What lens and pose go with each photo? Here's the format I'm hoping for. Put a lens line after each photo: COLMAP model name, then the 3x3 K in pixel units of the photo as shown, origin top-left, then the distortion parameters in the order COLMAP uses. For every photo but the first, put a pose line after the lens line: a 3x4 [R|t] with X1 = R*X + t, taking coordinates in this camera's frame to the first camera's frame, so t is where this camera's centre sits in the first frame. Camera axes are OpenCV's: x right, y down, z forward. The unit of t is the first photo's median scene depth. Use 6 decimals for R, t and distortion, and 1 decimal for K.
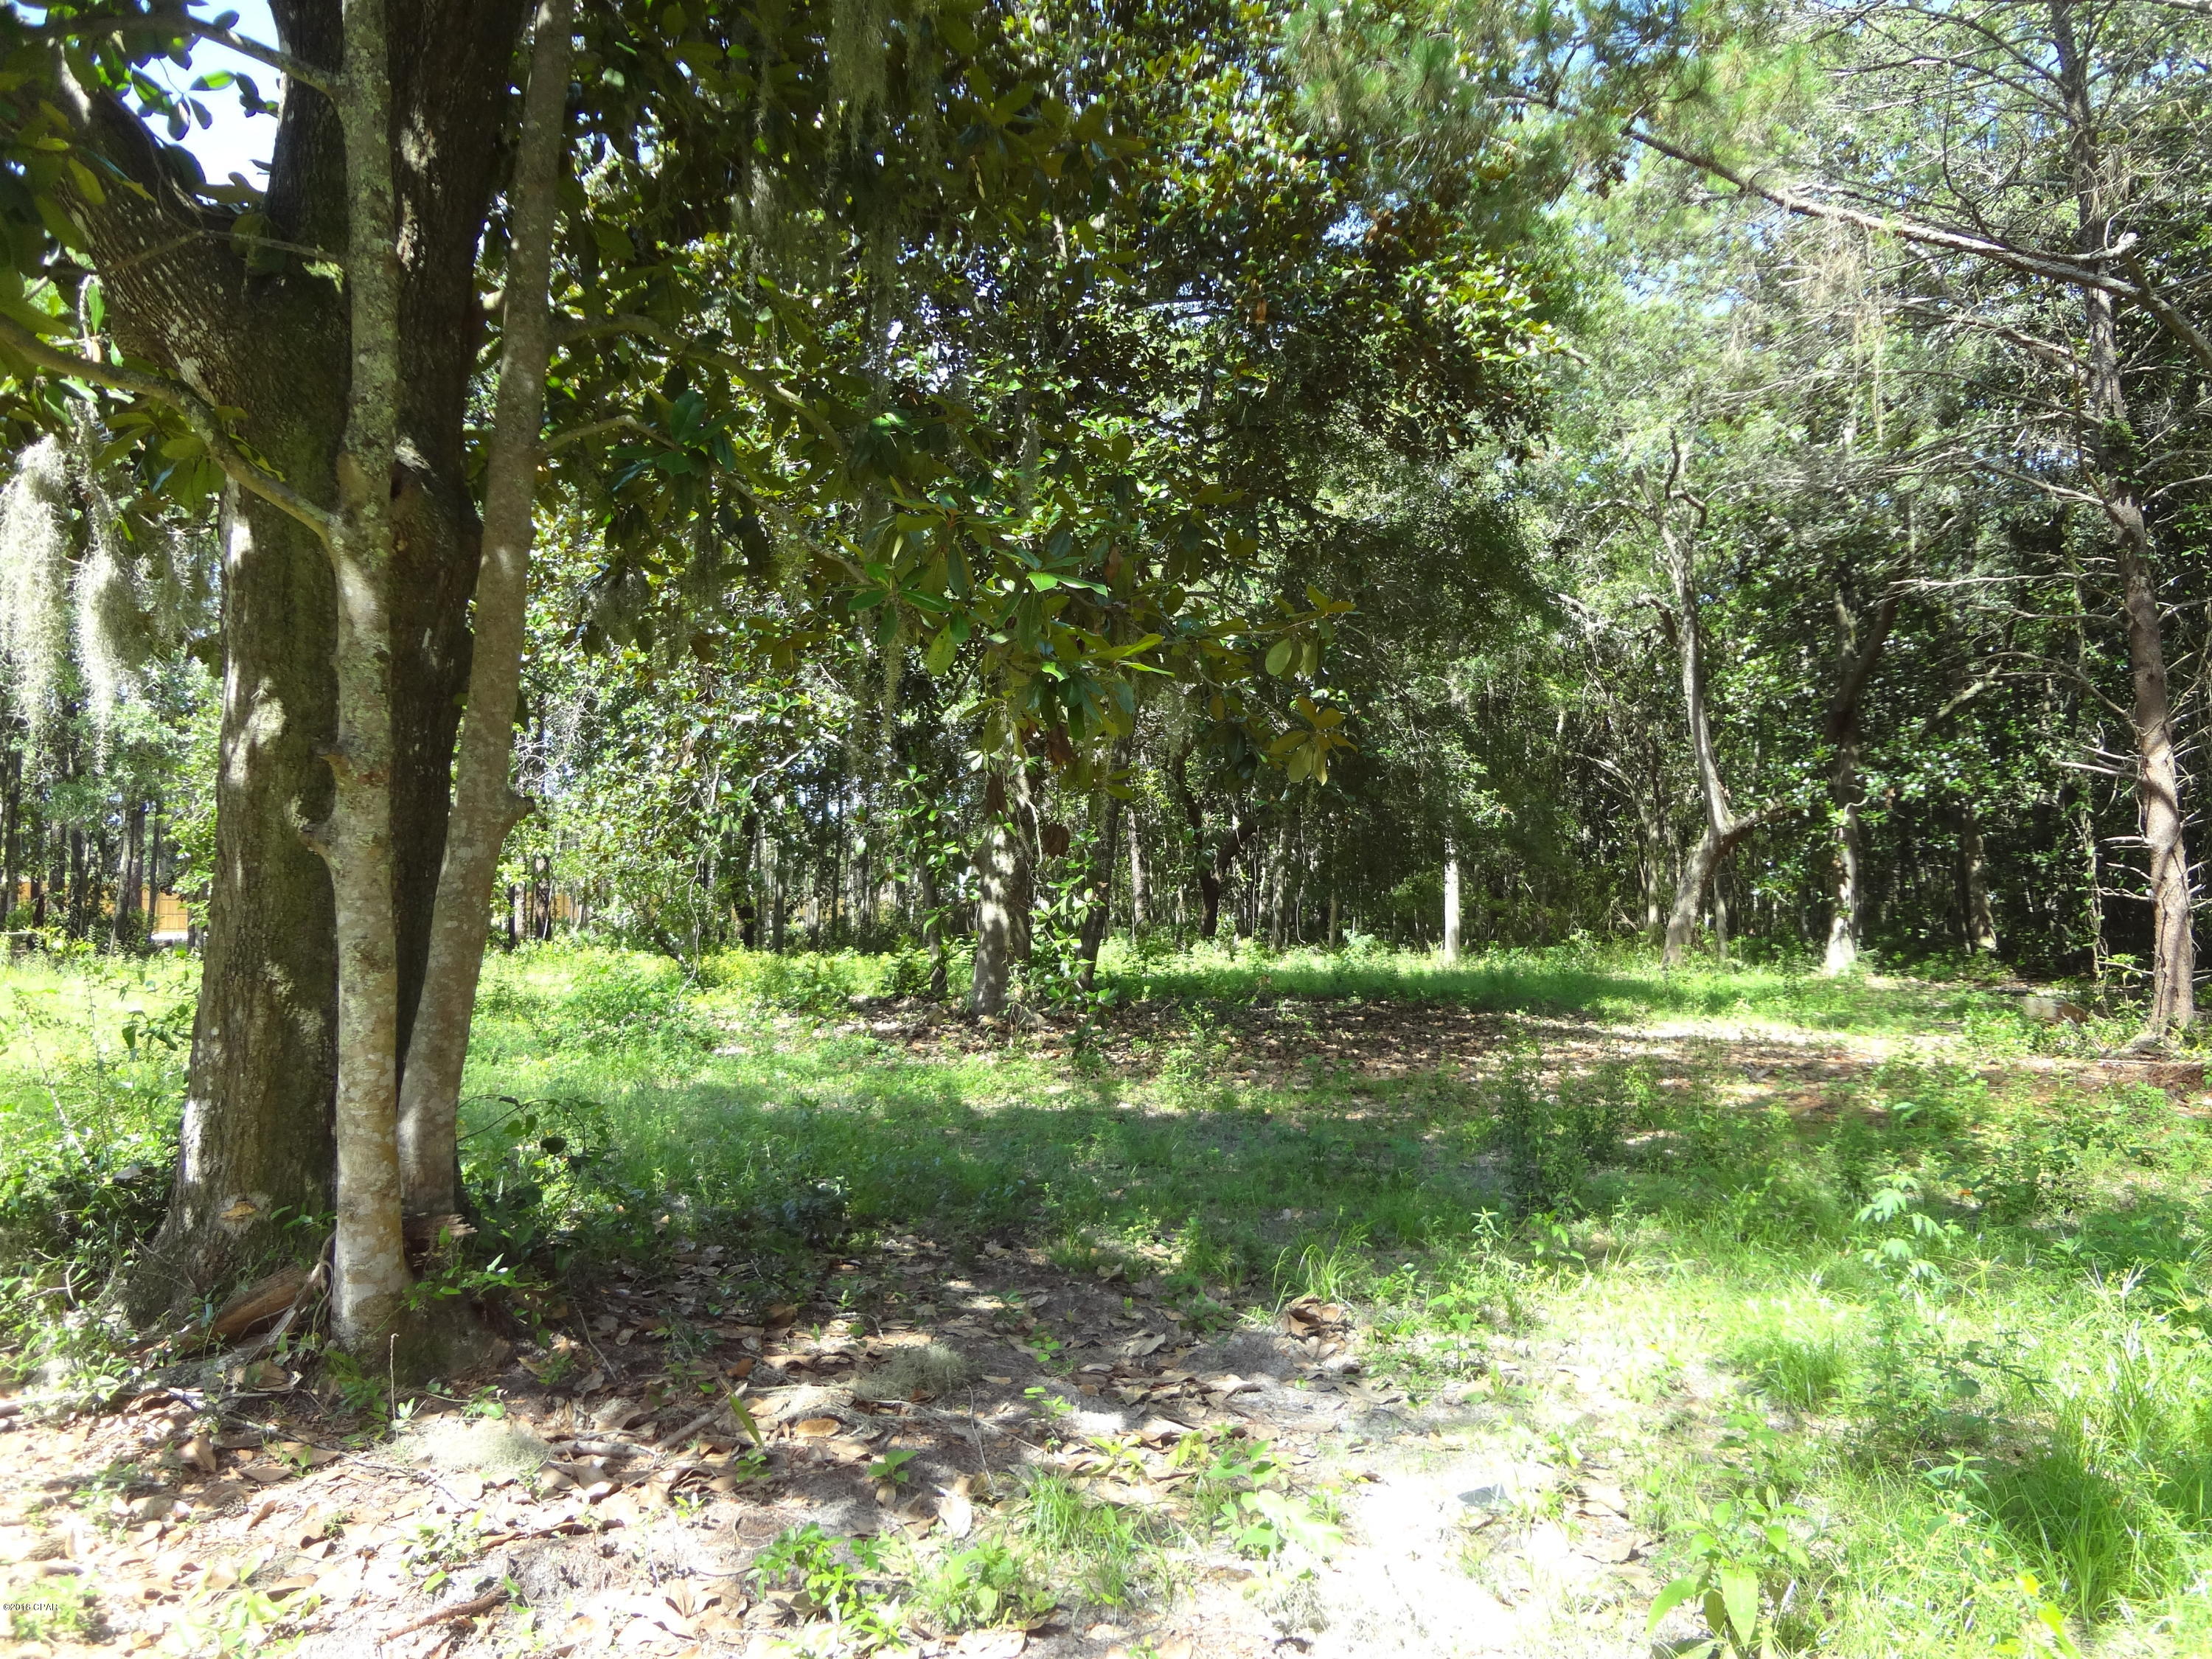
lens RADIAL K [[1652.7, 0, 1106.0], [0, 1652.7, 829.5], [0, 0, 1]] dist [-0.044331, -0.003358]
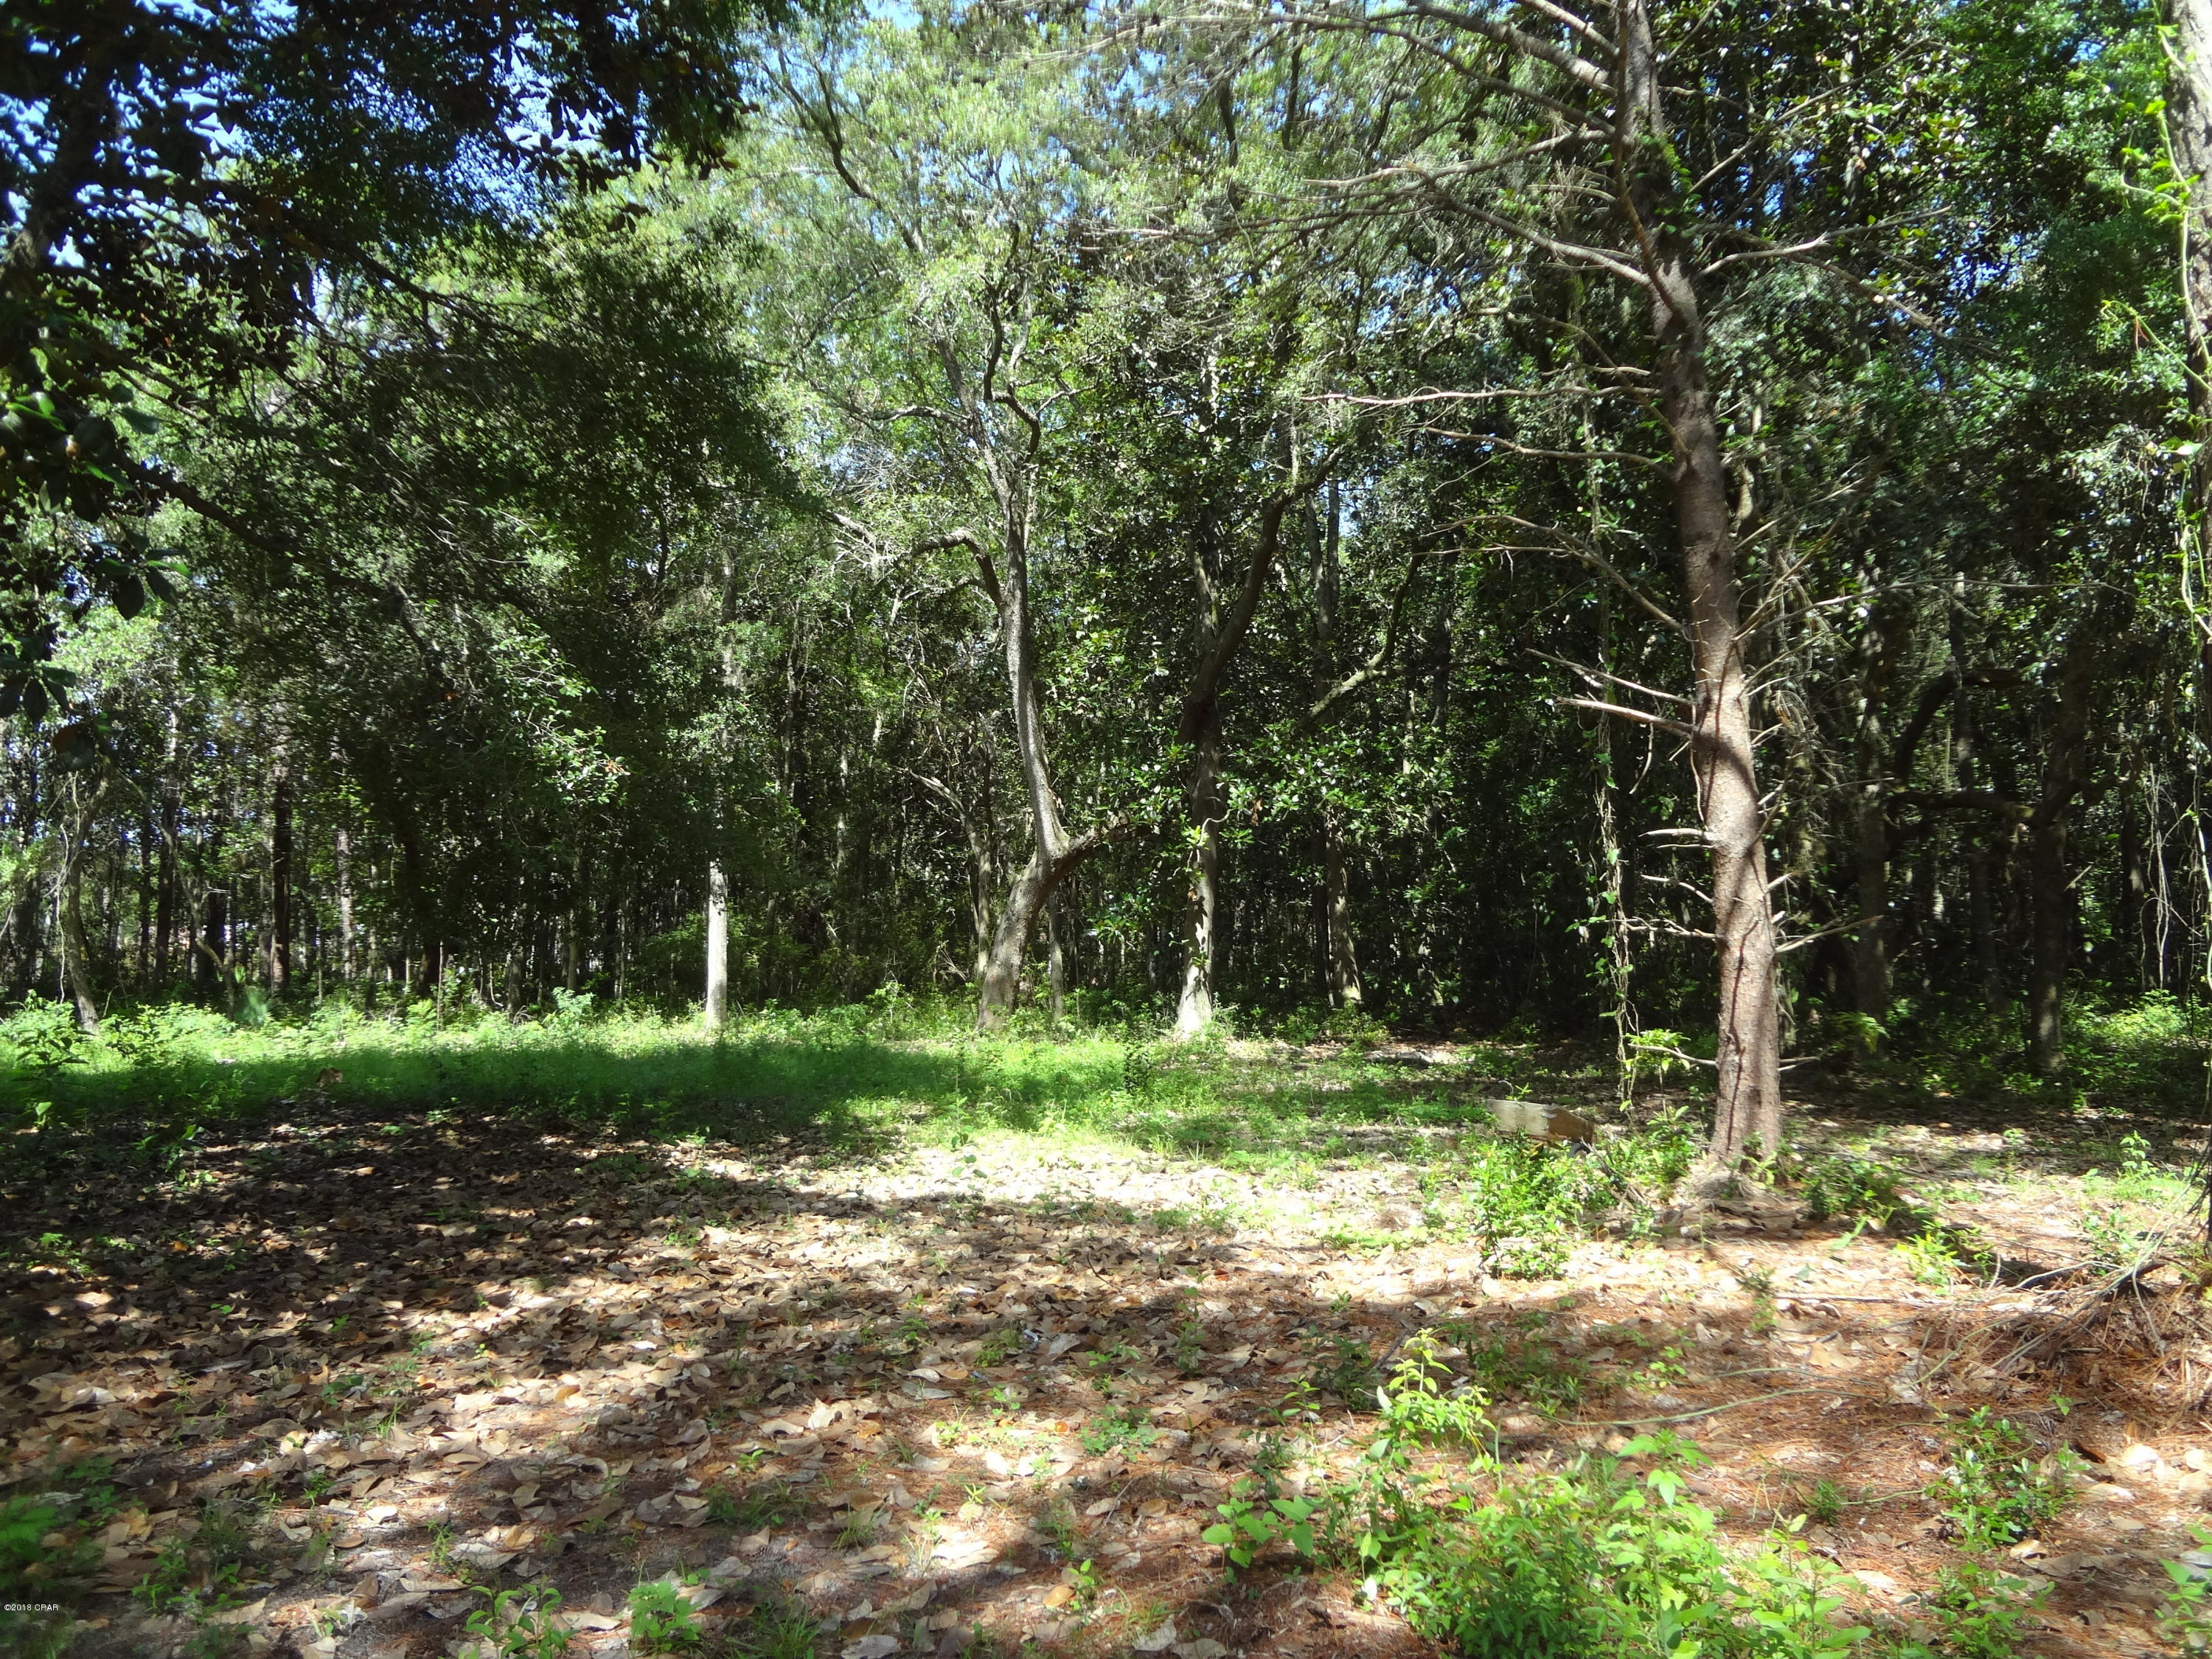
lens RADIAL K [[1655.8, 0, 1117.6], [0, 1655.8, 831.9], [0, 0, 1]] dist [-0.036572, 0.006321]
pose [[0.927697, 0.020780, 0.372755, 0.120062], [-0.010816, 0.999527, -0.028802, 0.013237], [-0.373177, 0.022688, 0.927483, 0.284625]]
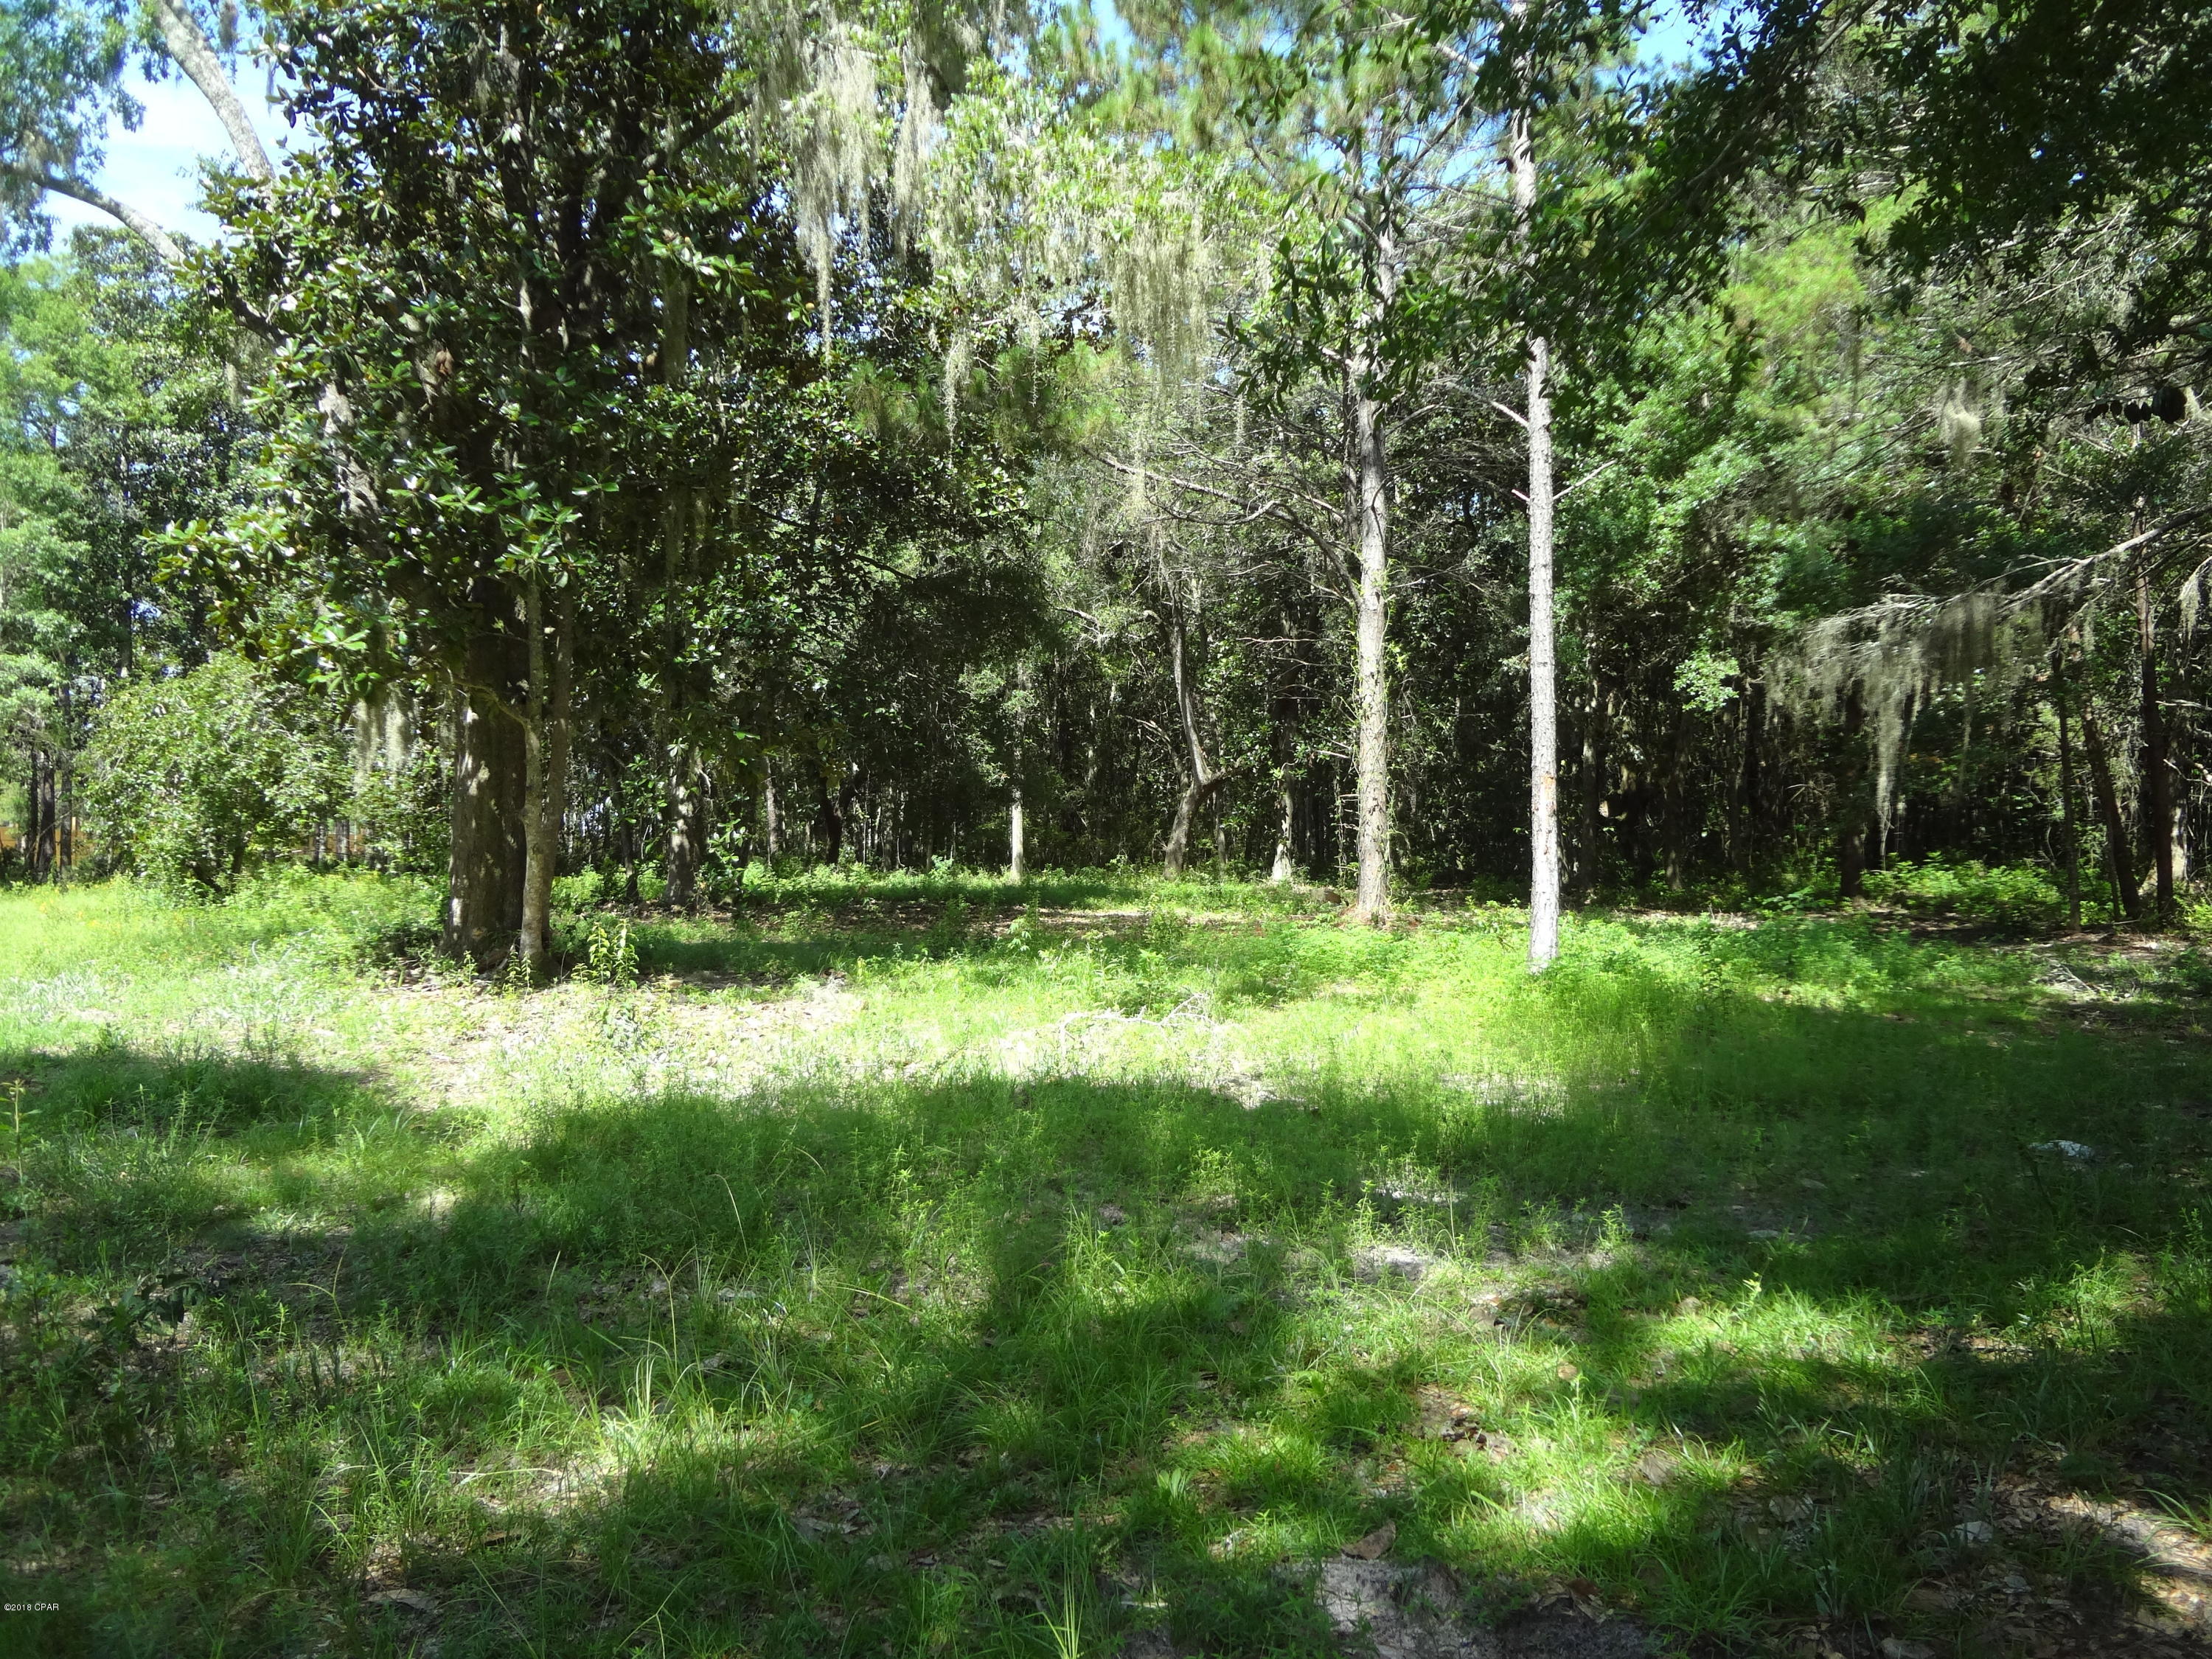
lens RADIAL K [[1655.8, 0, 1117.6], [0, 1655.8, 831.9], [0, 0, 1]] dist [-0.036572, 0.006321]
pose [[0.974832, -0.005179, 0.222880, -0.006297], [-0.004063, 0.999152, 0.040985, -0.014566], [-0.222903, -0.040859, 0.973984, -0.362006]]
